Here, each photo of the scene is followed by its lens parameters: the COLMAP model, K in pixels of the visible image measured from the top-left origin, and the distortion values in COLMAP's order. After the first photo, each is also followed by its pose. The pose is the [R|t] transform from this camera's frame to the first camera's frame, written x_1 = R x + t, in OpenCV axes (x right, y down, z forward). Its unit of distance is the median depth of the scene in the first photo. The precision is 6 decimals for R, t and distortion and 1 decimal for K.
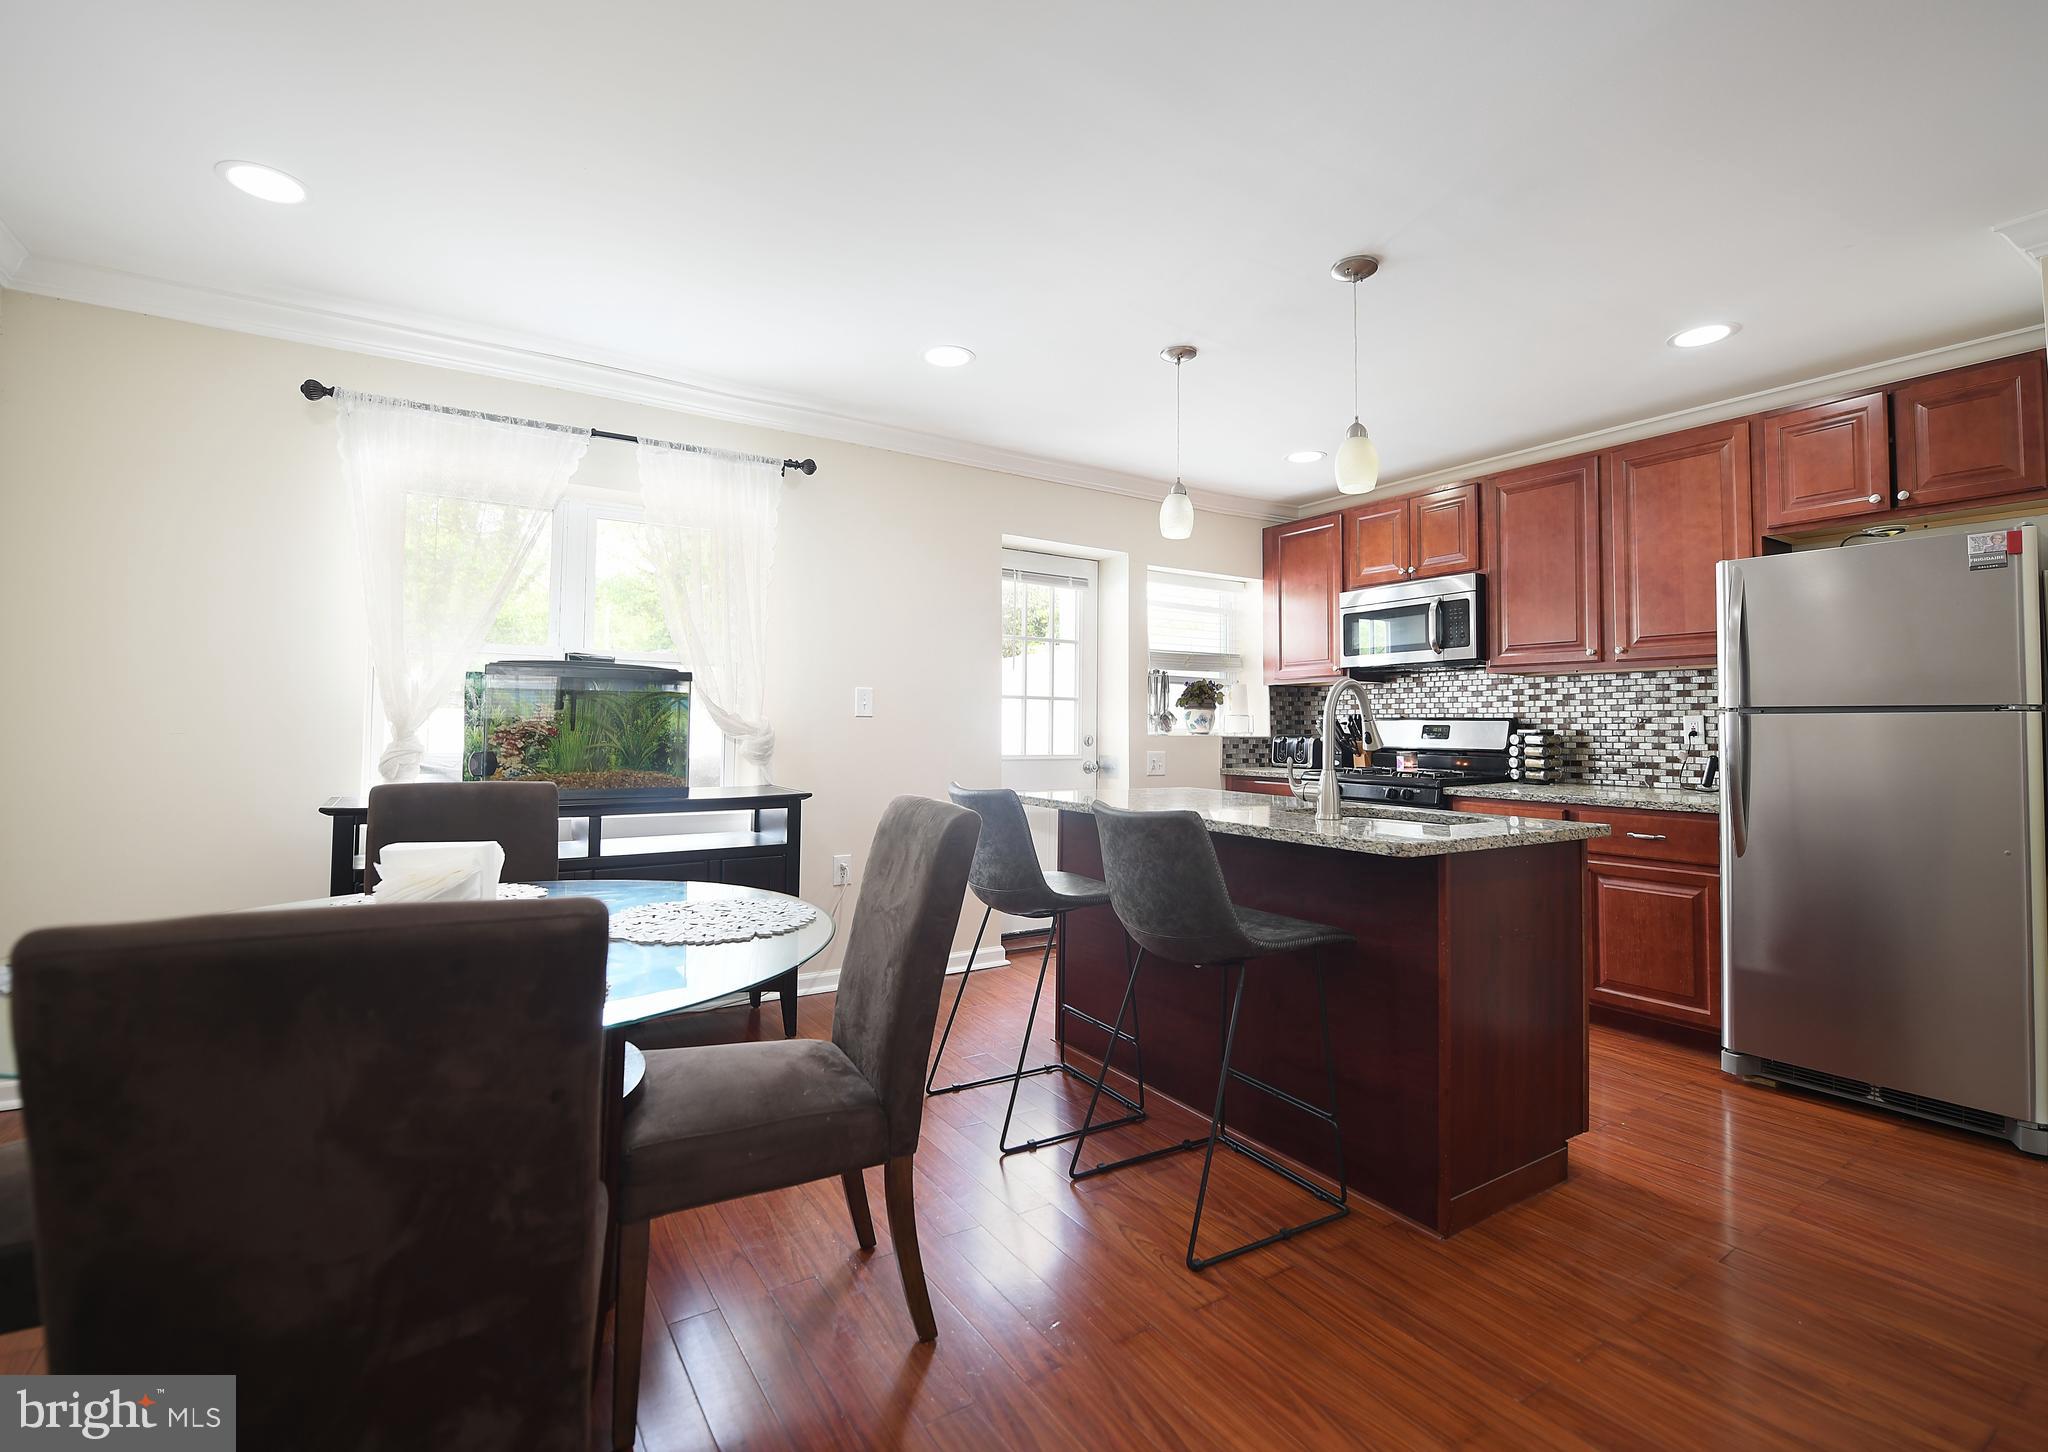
lens RADIAL K [[936.8, 0, 1032.2], [0, 936.8, 692.5], [0, 0, 1]] dist [-0.007167, -0.005000]
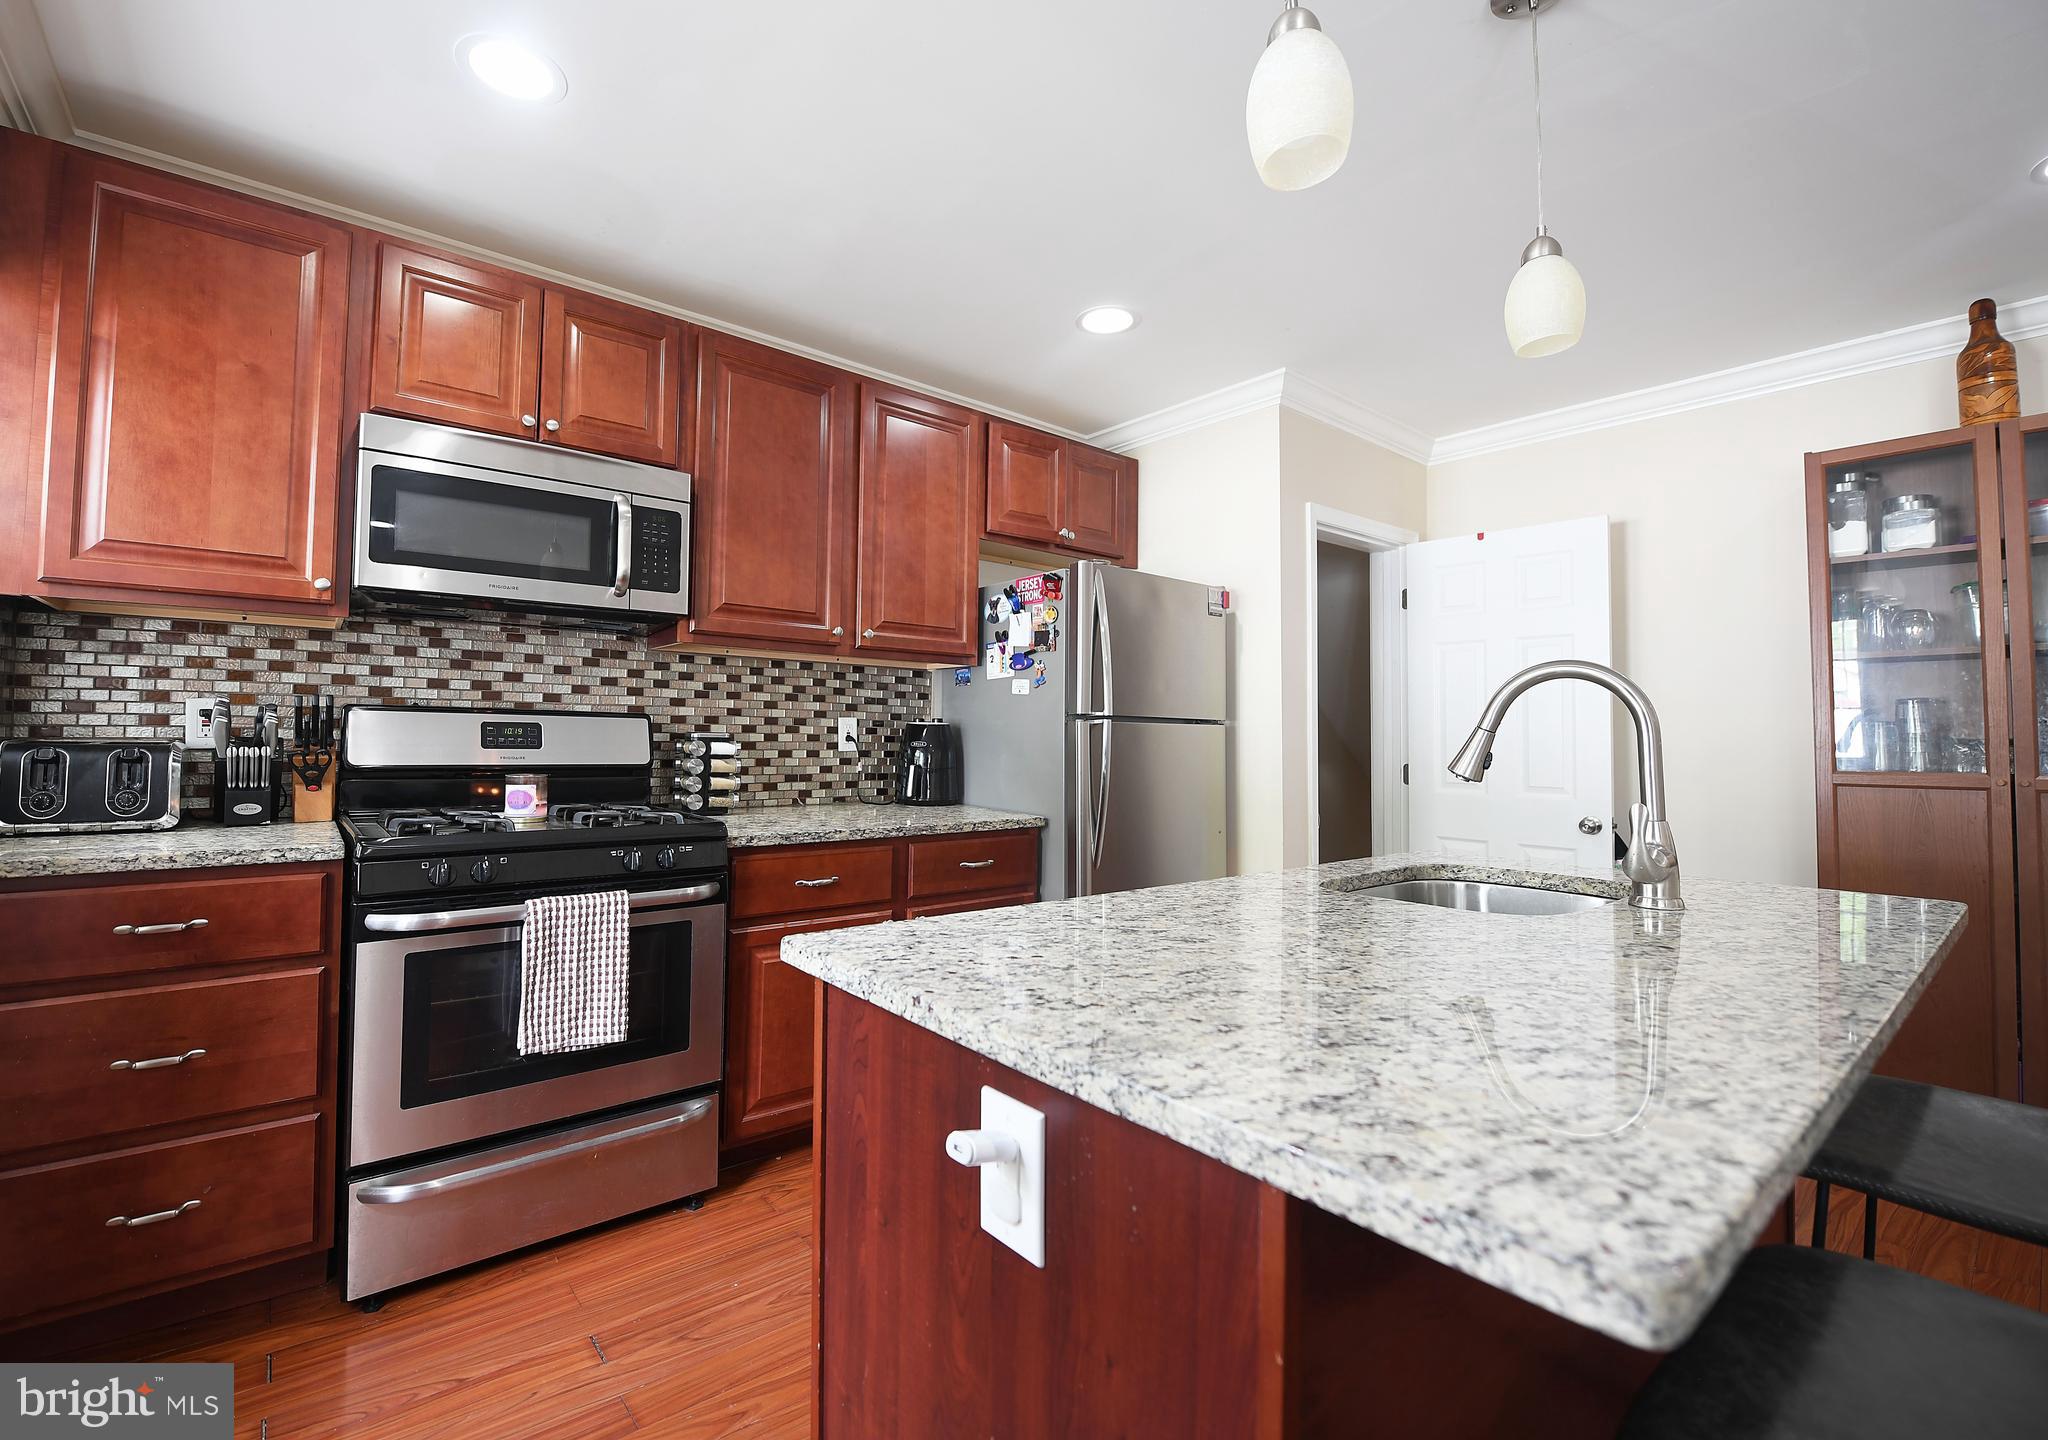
lens RADIAL K [[885.7, 0, 974.5], [0, 885.7, 704.8], [0, 0, 1]] dist [-0.012994, -0.003730]
pose [[-0.087927, 0.028056, 0.995732, -0.111264], [-0.051995, 0.998111, -0.032714, 0.031234], [-0.994769, -0.054650, -0.086303, 0.886801]]
